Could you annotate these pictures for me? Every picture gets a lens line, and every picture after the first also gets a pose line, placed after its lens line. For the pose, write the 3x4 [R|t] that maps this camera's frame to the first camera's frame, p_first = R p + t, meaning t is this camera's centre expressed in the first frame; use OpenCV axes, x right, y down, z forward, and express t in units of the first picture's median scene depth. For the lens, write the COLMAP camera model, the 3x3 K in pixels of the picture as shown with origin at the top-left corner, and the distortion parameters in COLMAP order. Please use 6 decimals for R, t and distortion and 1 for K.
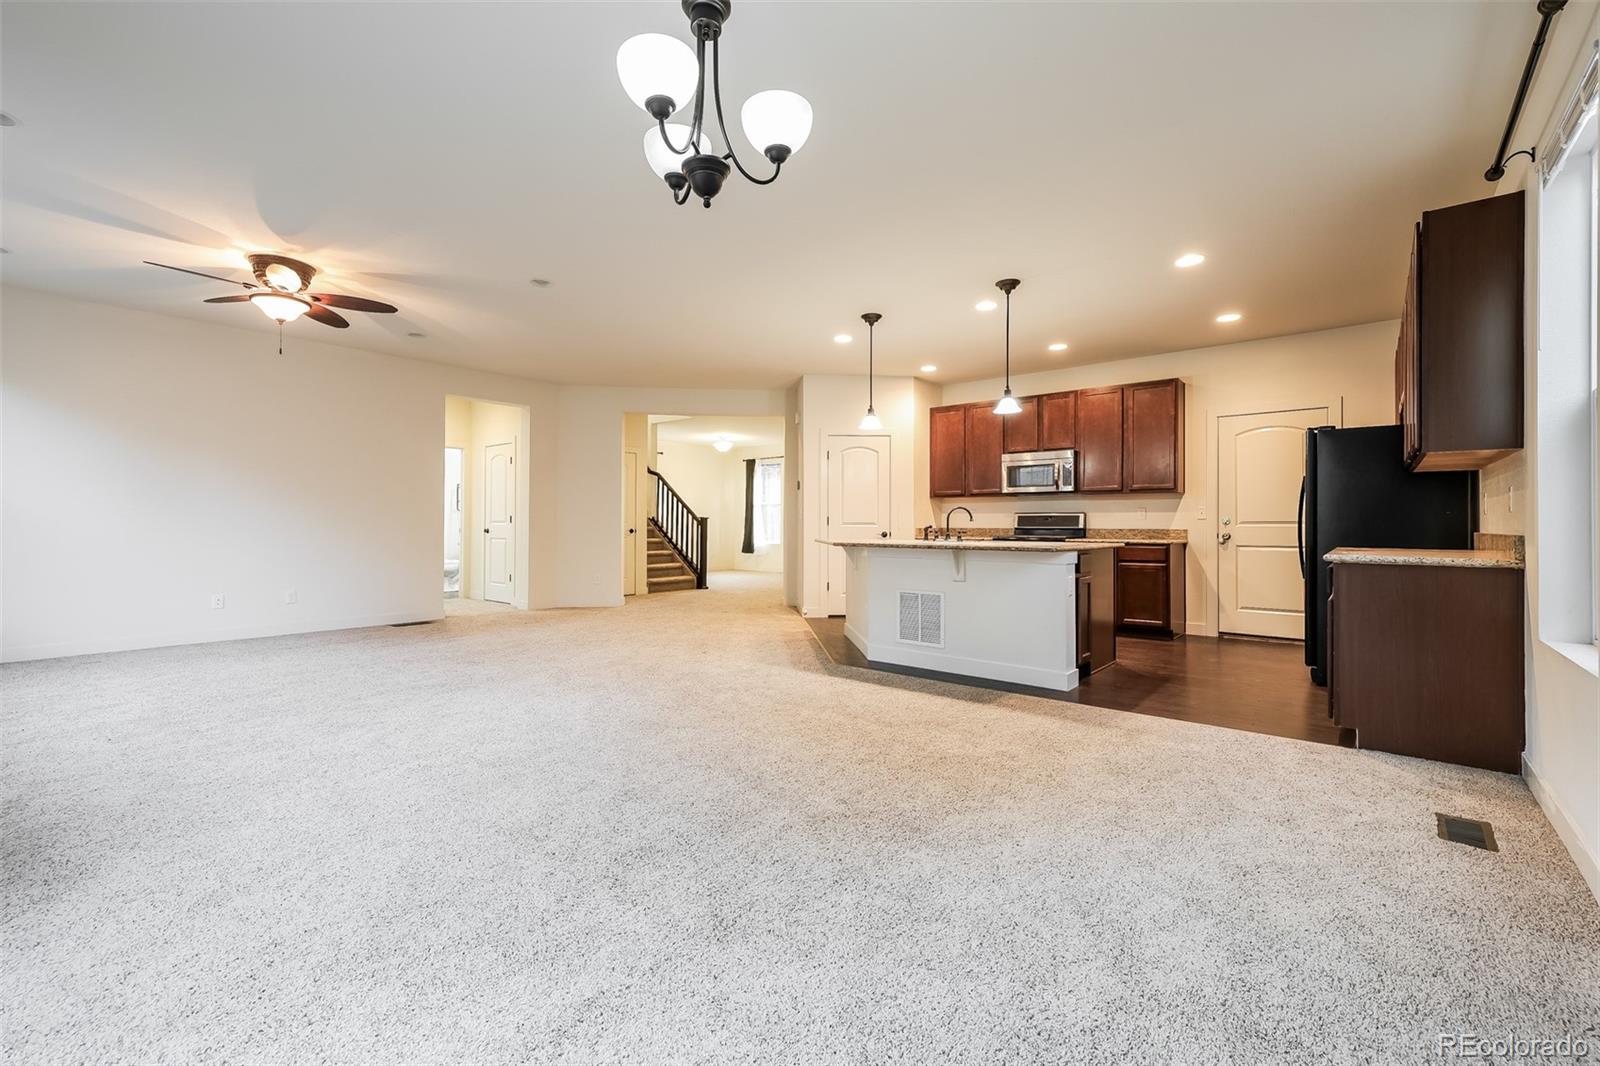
lens RADIAL K [[673.3, 0, 817.0], [0, 673.3, 521.2], [0, 0, 1]] dist [0.006876, -0.000379]
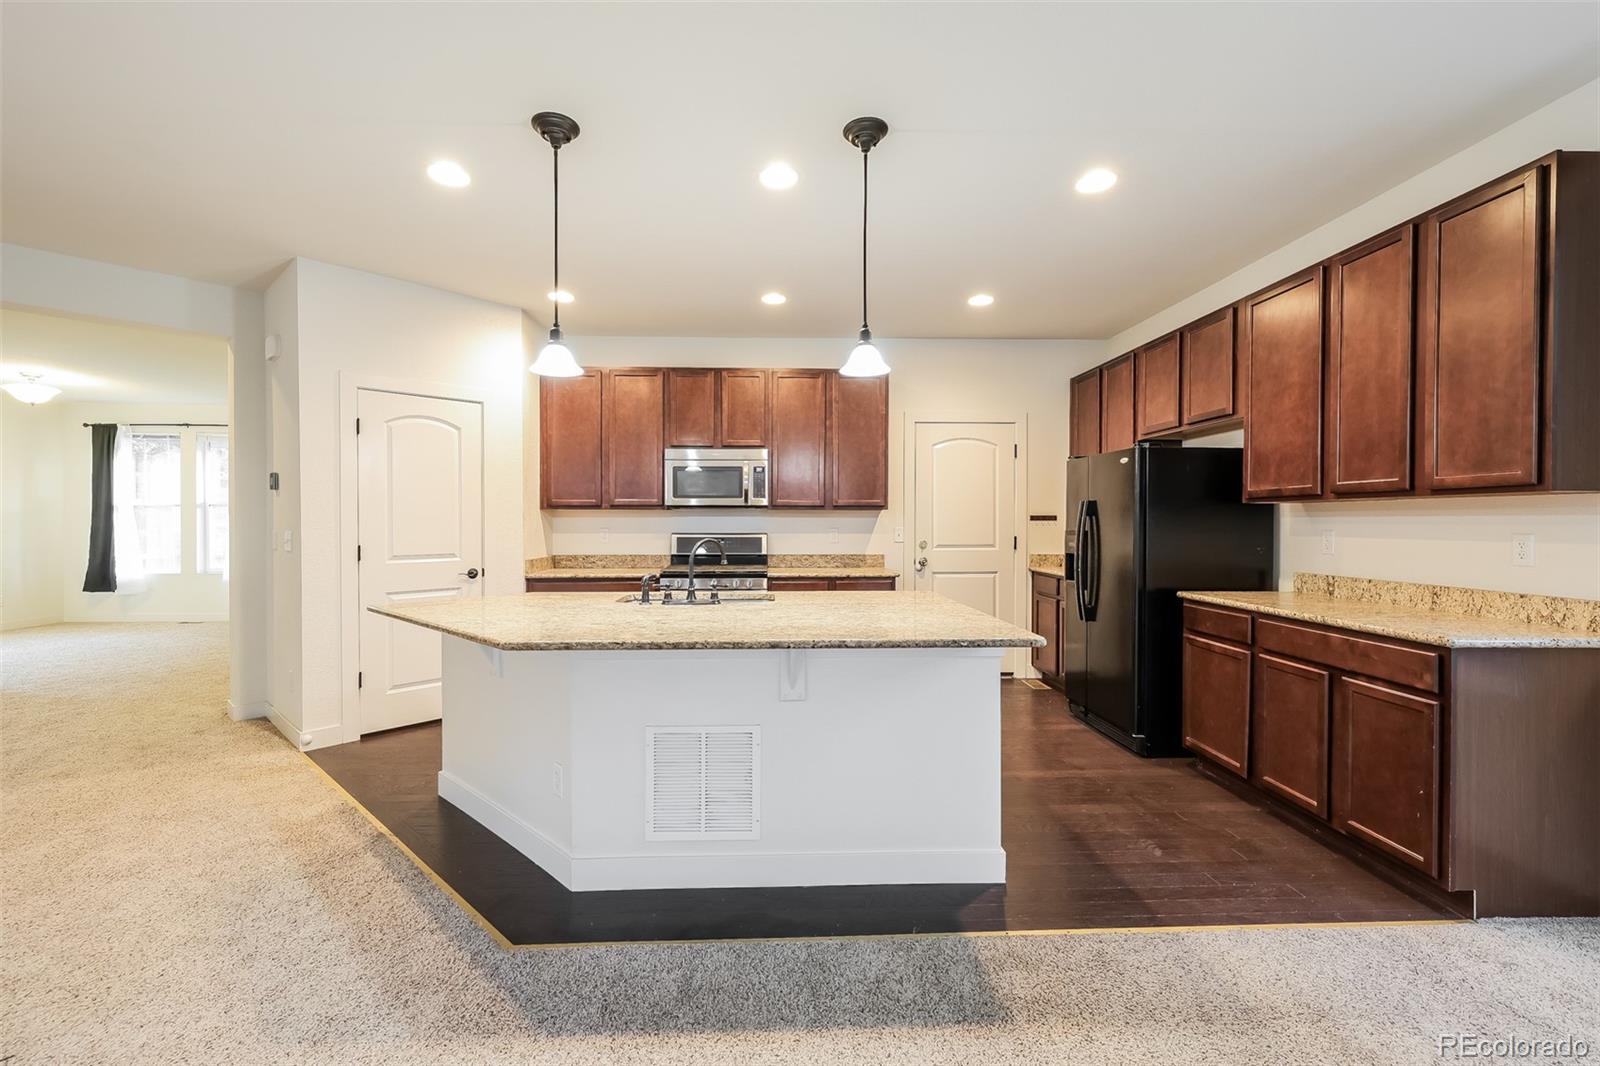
lens RADIAL K [[673.3, 0, 787.1], [0, 673.3, 530.1], [0, 0, 1]] dist [0.006876, -0.000379]
pose [[0.757964, -0.010095, 0.652218, -0.078693], [-0.001933, 0.999841, 0.017721, -0.031031], [-0.652293, -0.014693, 0.757824, 0.430241]]
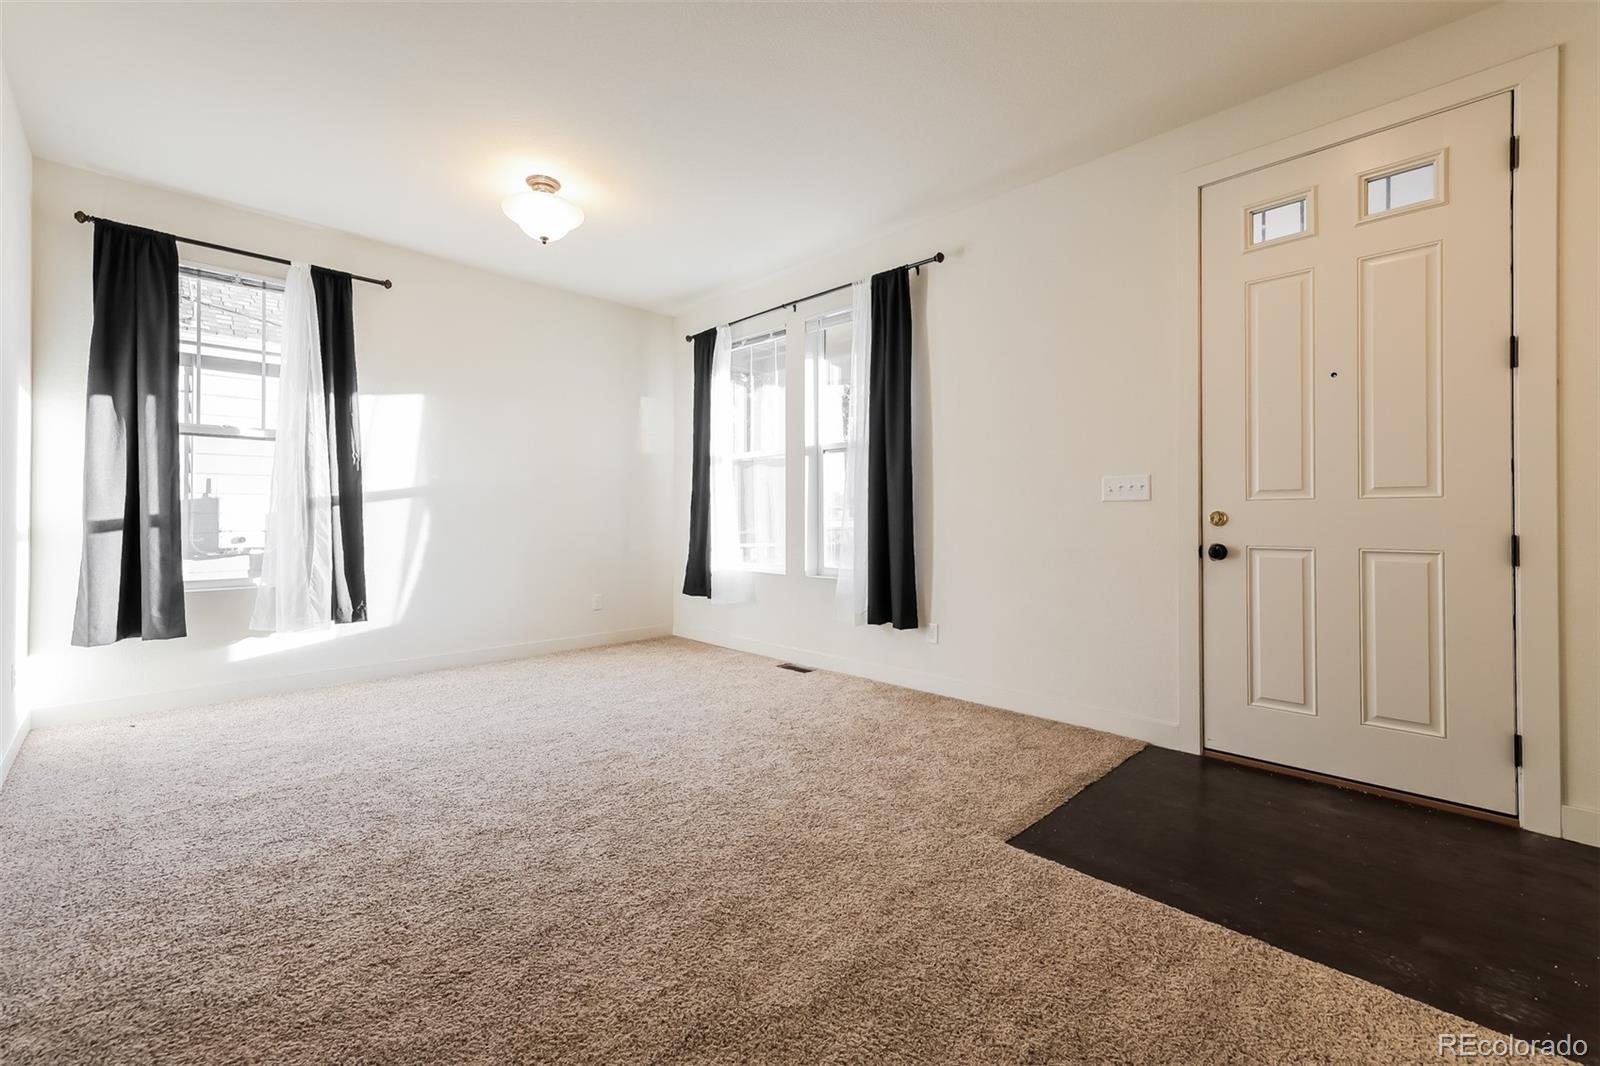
lens RADIAL K [[673.3, 0, 780.1], [0, 673.3, 514.9], [0, 0, 1]] dist [0.006876, -0.000379]
pose [[0.990920, -0.002845, -0.134420, -0.026130], [0.003354, 0.999988, 0.003564, 0.009317], [0.134409, -0.003982, 0.990918, 1.397593]]
